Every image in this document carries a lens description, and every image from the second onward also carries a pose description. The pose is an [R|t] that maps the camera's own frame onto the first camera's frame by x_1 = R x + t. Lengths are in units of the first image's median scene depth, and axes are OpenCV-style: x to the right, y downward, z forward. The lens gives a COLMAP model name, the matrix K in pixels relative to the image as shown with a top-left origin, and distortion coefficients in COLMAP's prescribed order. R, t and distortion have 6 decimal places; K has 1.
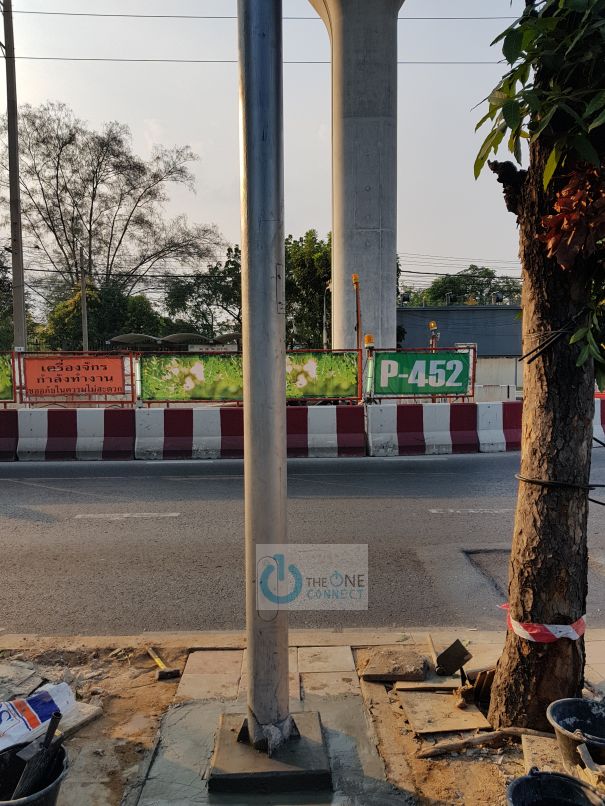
lens RADIAL K [[637.2, 0, 302.5], [0, 637.2, 403.0], [0, 0, 1]] dist [0.012570, -0.012877]
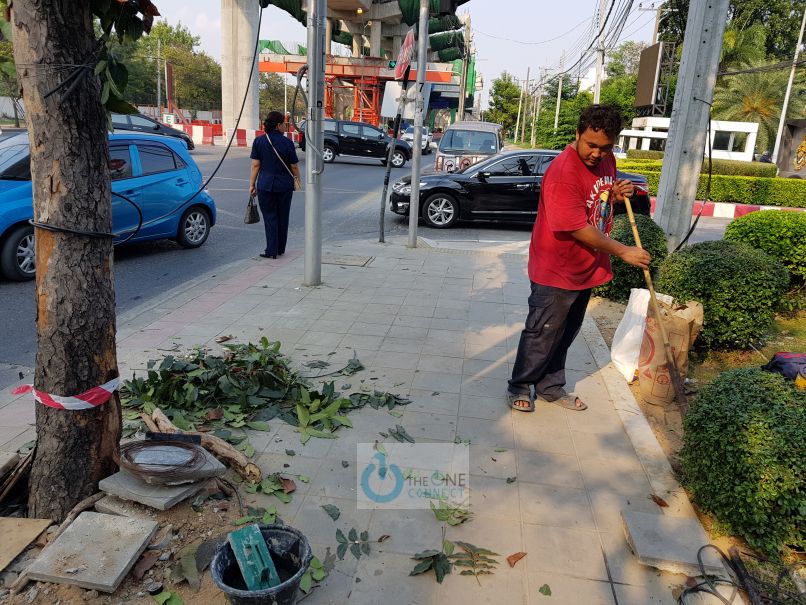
lens RADIAL K [[637.2, 0, 403.0], [0, 637.2, 302.5], [0, 0, 1]] dist [0.012570, -0.012877]
pose [[0.157360, -0.251912, 0.954871, -0.433188], [0.006143, 0.967148, 0.254138, -0.017439], [-0.987522, -0.034126, 0.153738, 0.402547]]
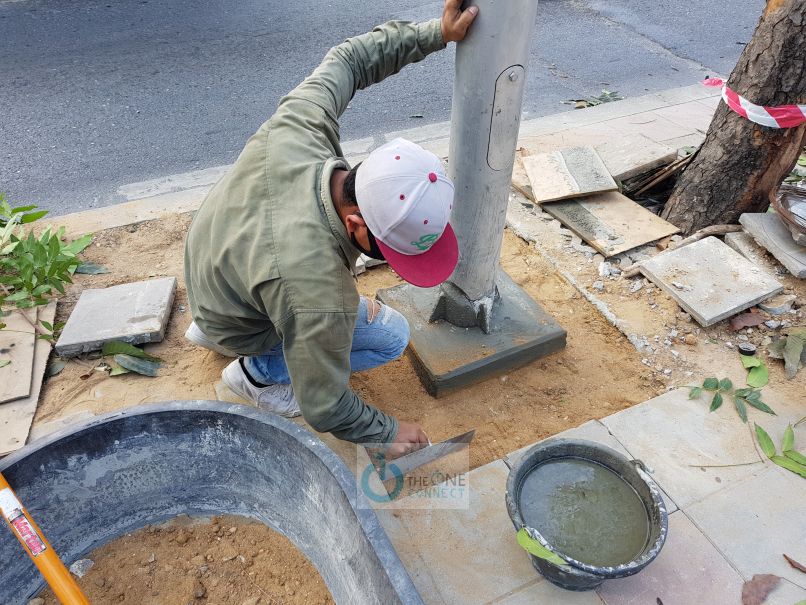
lens RADIAL K [[620.0, 0, 403.0], [0, 620.0, 302.5], [0, 0, 1]] dist [-0.014913, 0.004129]
pose [[0.916006, -0.253109, 0.311237, -0.353863], [0.012019, 0.792801, 0.609363, 0.073434], [-0.400984, -0.554439, 0.729252, 0.509636]]
